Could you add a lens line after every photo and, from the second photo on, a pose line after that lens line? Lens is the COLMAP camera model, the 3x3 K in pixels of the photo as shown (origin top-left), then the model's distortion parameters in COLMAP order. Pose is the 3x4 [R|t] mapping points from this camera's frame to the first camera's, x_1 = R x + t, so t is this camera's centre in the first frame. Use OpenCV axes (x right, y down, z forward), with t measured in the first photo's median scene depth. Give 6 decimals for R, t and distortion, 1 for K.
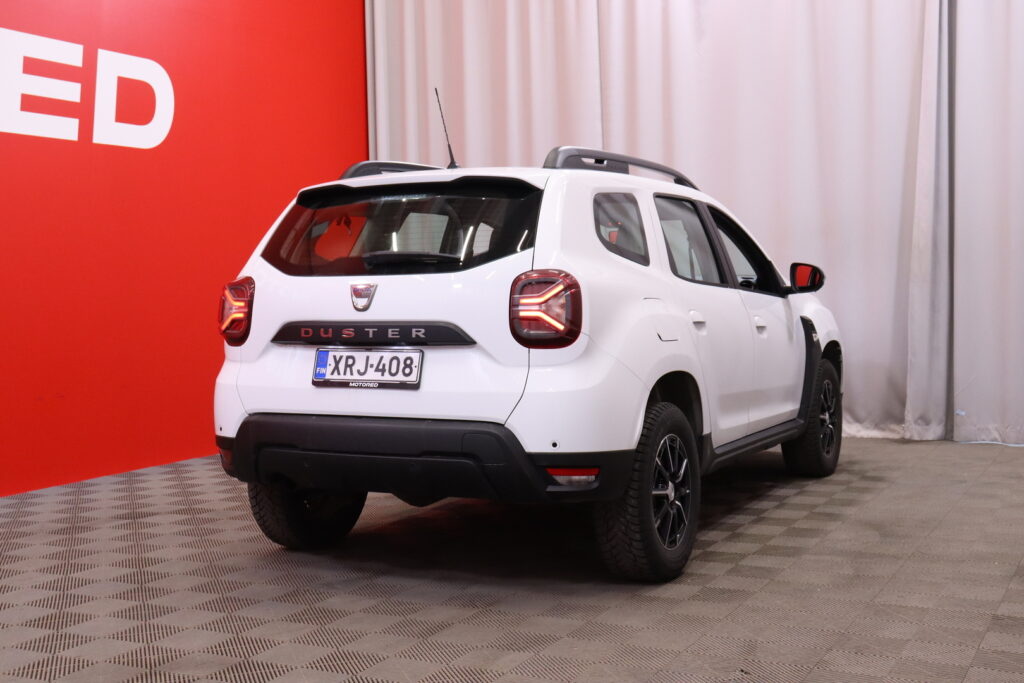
lens RADIAL K [[1303.2, 0, 512.0], [0, 1303.2, 341.5], [0, 0, 1]] dist [-0.010240, -0.001967]
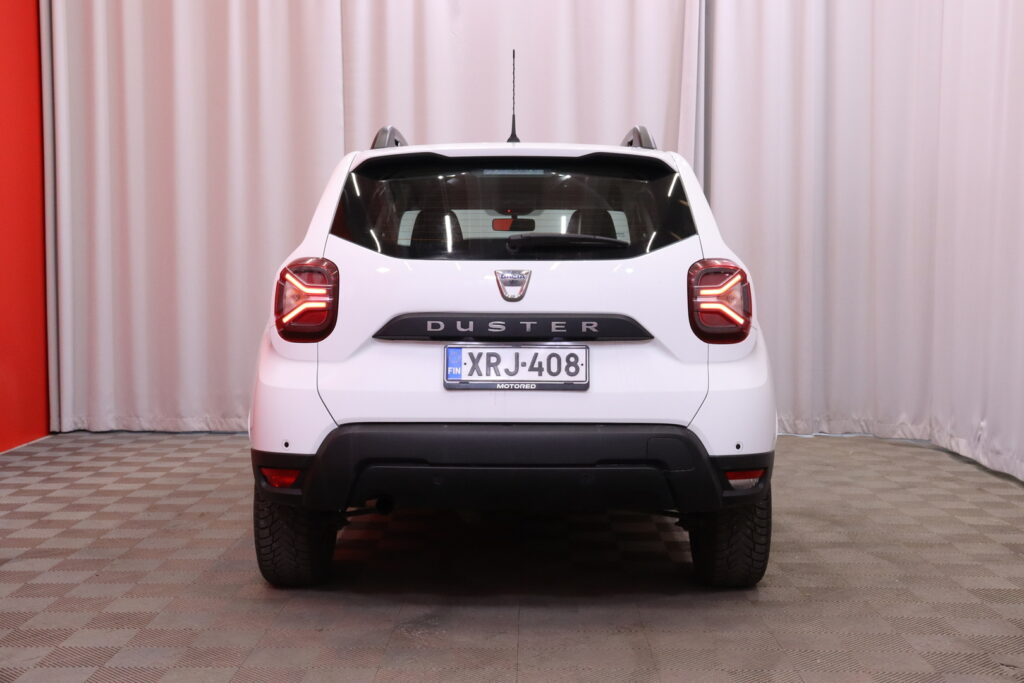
lens RADIAL K [[1388.0, 0, 512.0], [0, 1388.0, 341.5], [0, 0, 1]] dist [-0.079846, 0.001810]
pose [[0.892950, -0.002840, 0.450147, -0.531879], [0.002535, 0.999996, 0.001280, 0.002183], [-0.450149, -0.000002, 0.892953, 0.177380]]
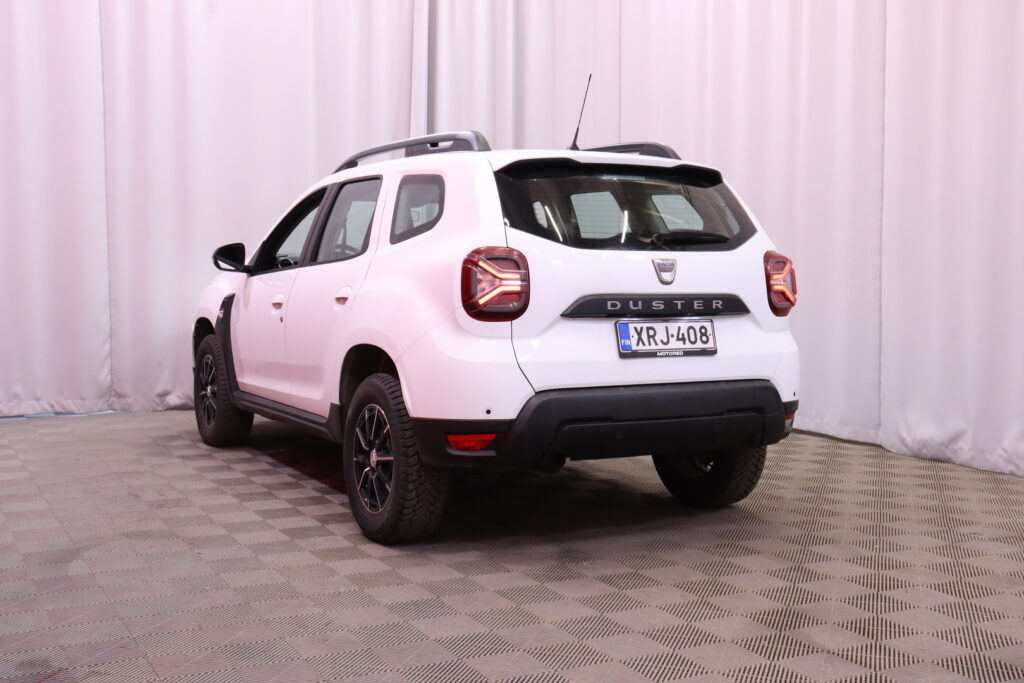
lens RADIAL K [[1248.6, 0, 512.0], [0, 1248.6, 341.5], [0, 0, 1]] dist [-0.010620, 0.001586]
pose [[0.568163, -0.031882, 0.822298, -1.027163], [0.019386, 0.999490, 0.025357, -0.005080], [-0.822687, 0.001534, 0.568492, 0.526048]]
